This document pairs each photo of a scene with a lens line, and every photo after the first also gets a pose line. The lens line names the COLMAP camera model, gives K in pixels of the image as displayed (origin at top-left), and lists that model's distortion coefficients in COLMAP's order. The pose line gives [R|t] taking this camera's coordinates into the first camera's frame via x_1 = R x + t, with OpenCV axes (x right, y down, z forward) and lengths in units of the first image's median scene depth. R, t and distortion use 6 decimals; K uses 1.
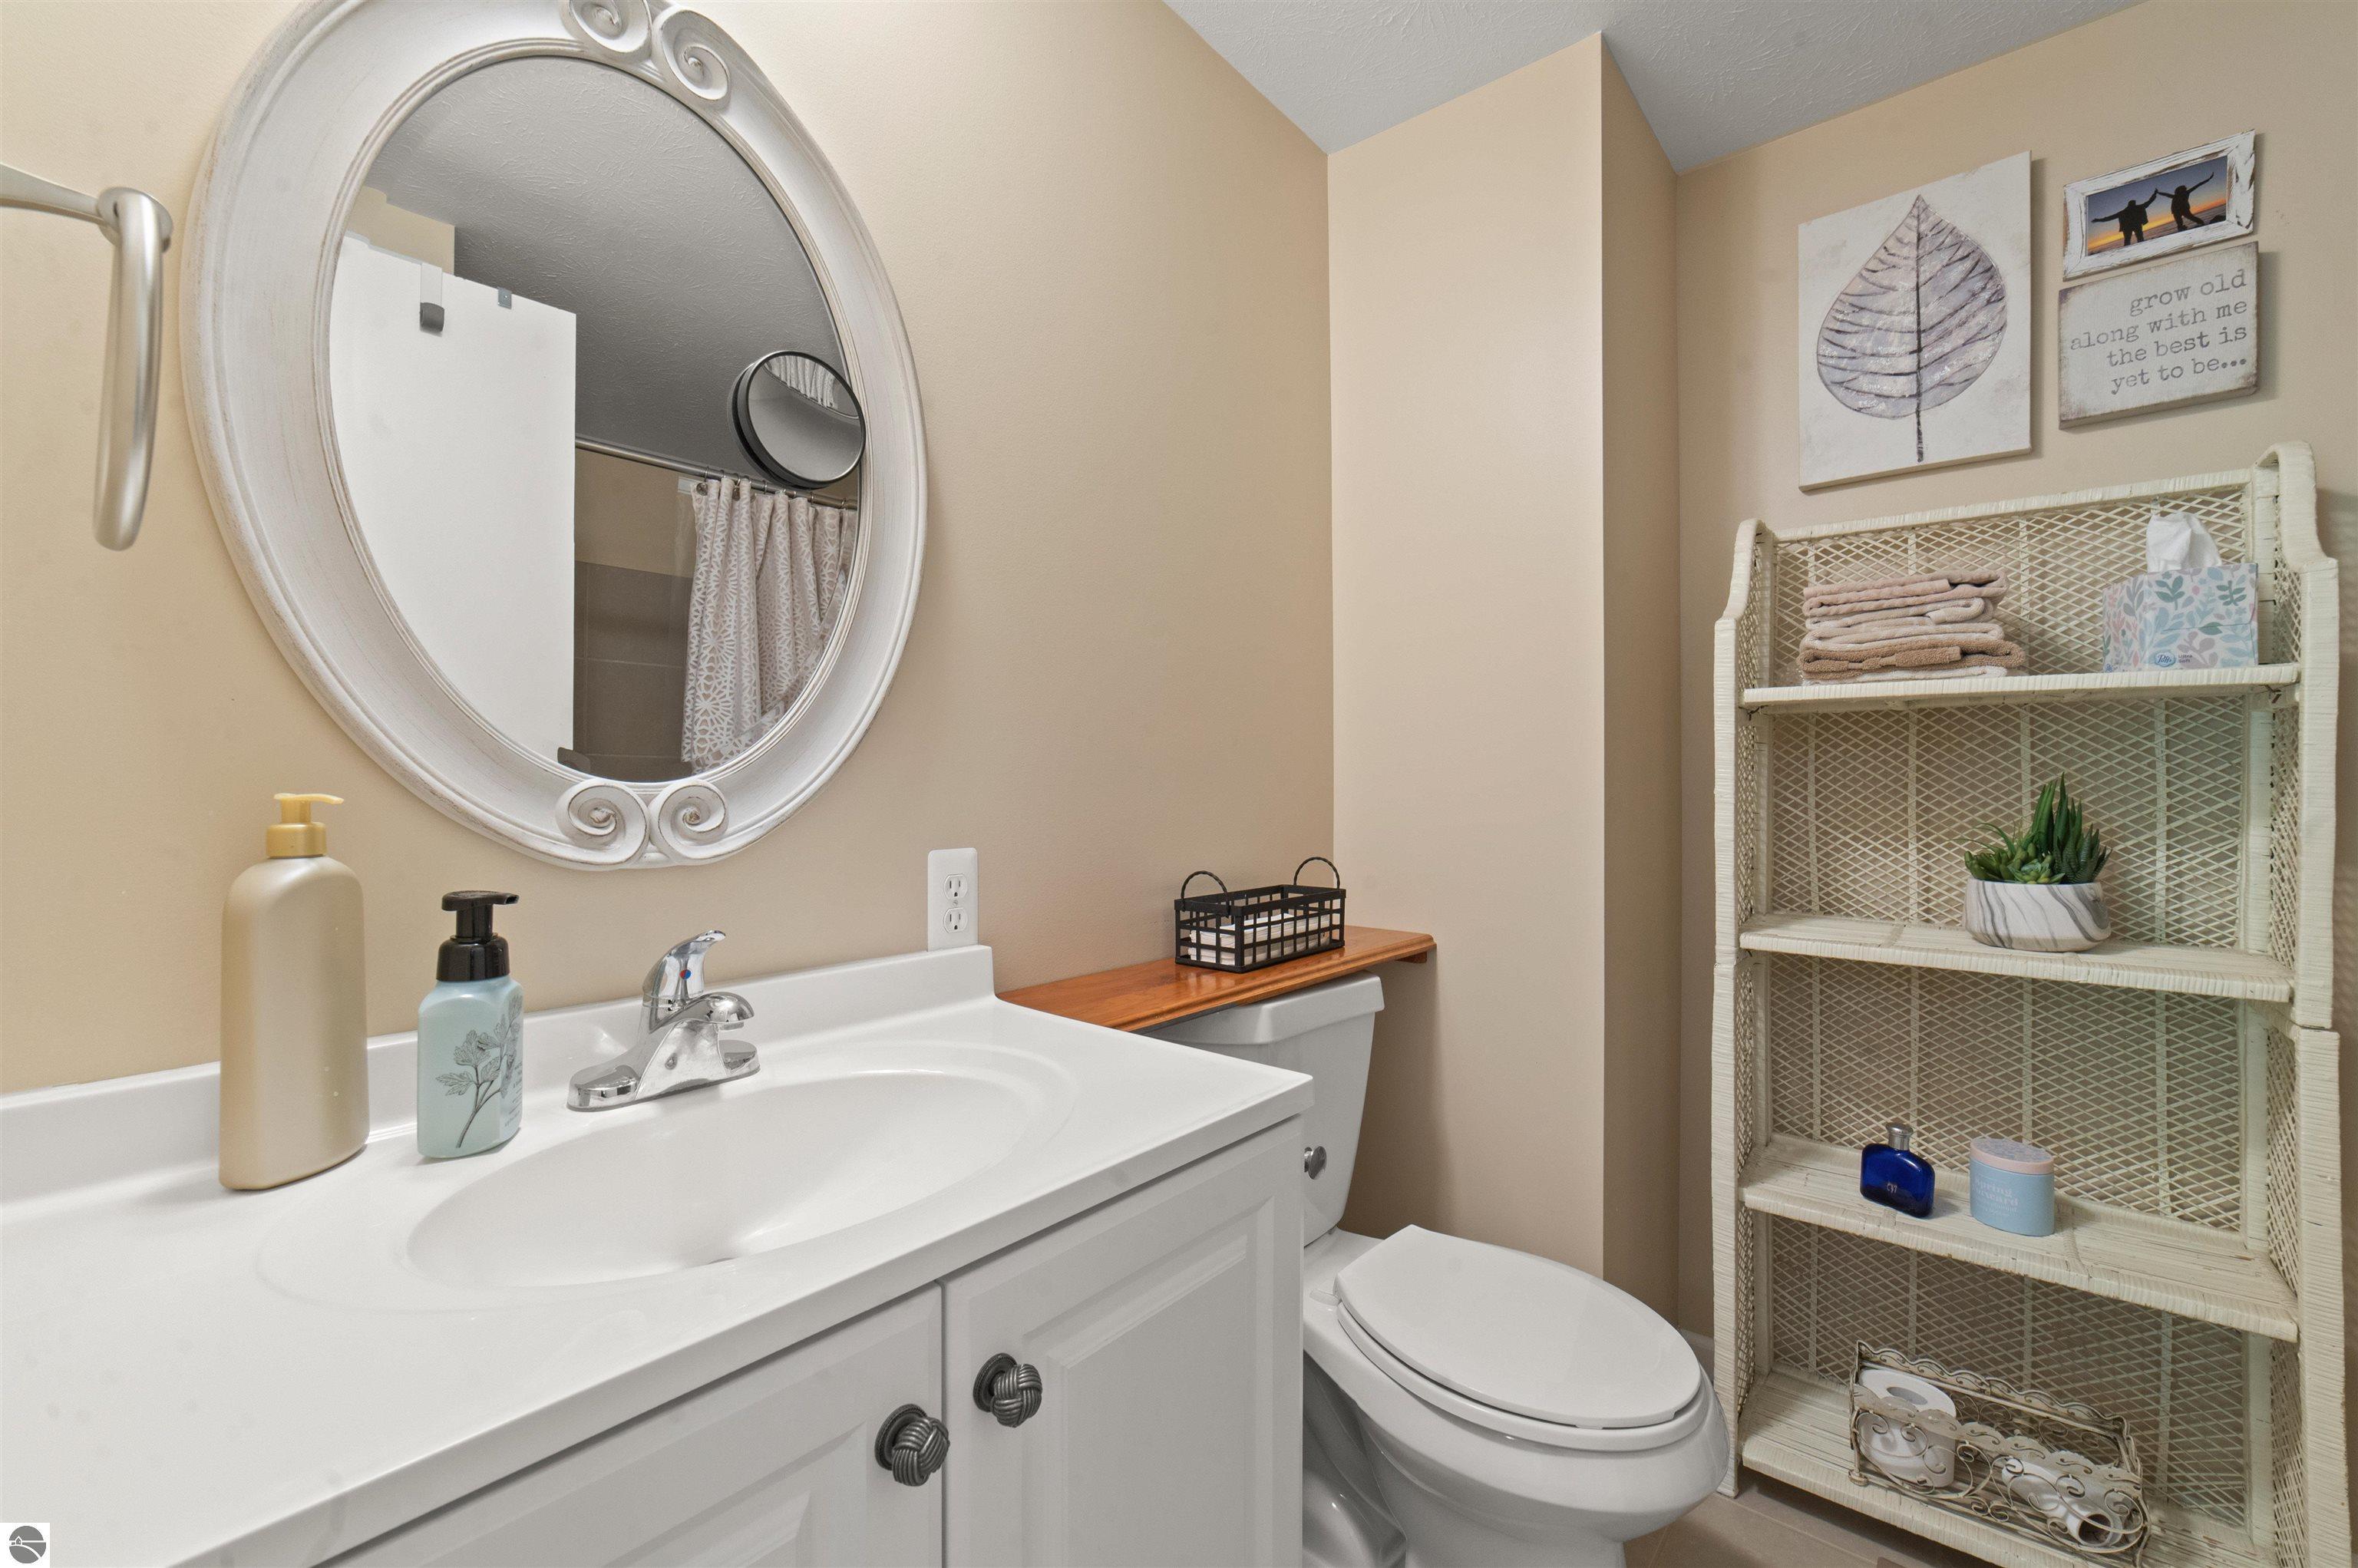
lens RADIAL K [[908.1, 0, 1190.1], [0, 908.1, 780.6], [0, 0, 1]] dist [-0.024706, 0.008666]
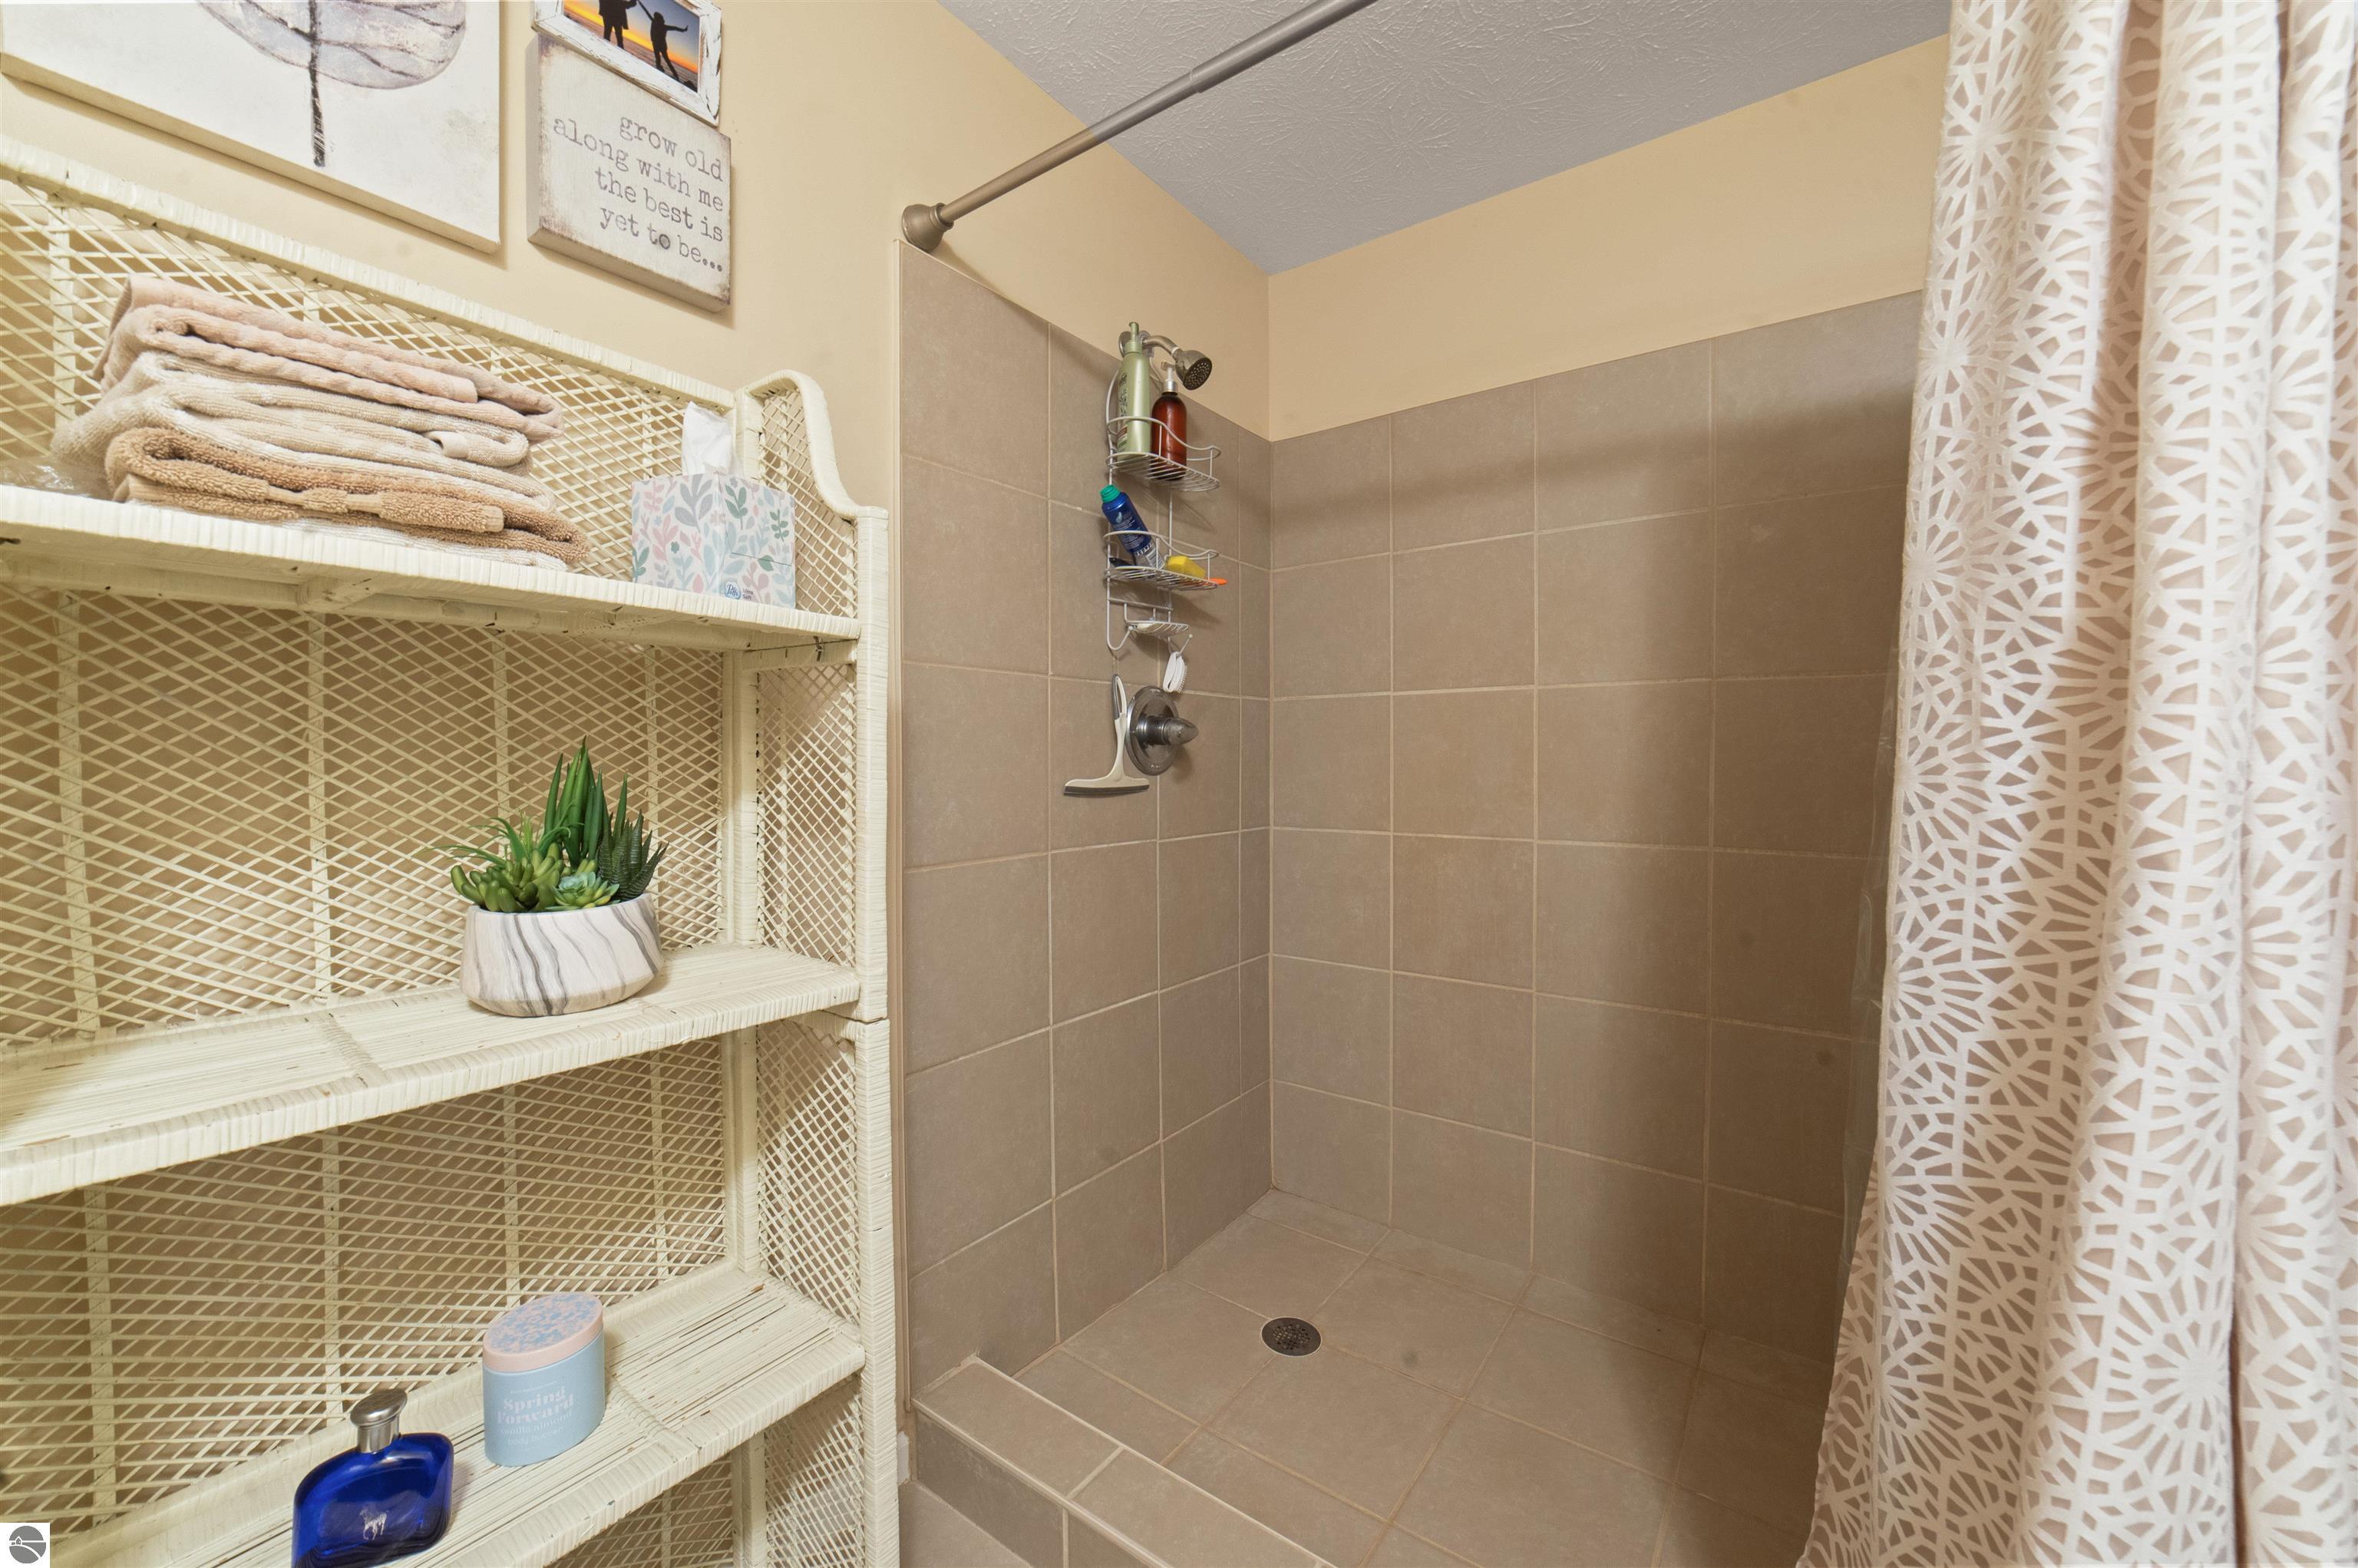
lens RADIAL K [[908.1, 0, 1190.1], [0, 908.1, 780.6], [0, 0, 1]] dist [-0.024706, 0.008666]
pose [[-0.085069, -0.027559, 0.995994, 0.221829], [-0.006588, 0.999611, 0.027096, 0.002819], [-0.996353, -0.004257, -0.085217, 0.531190]]
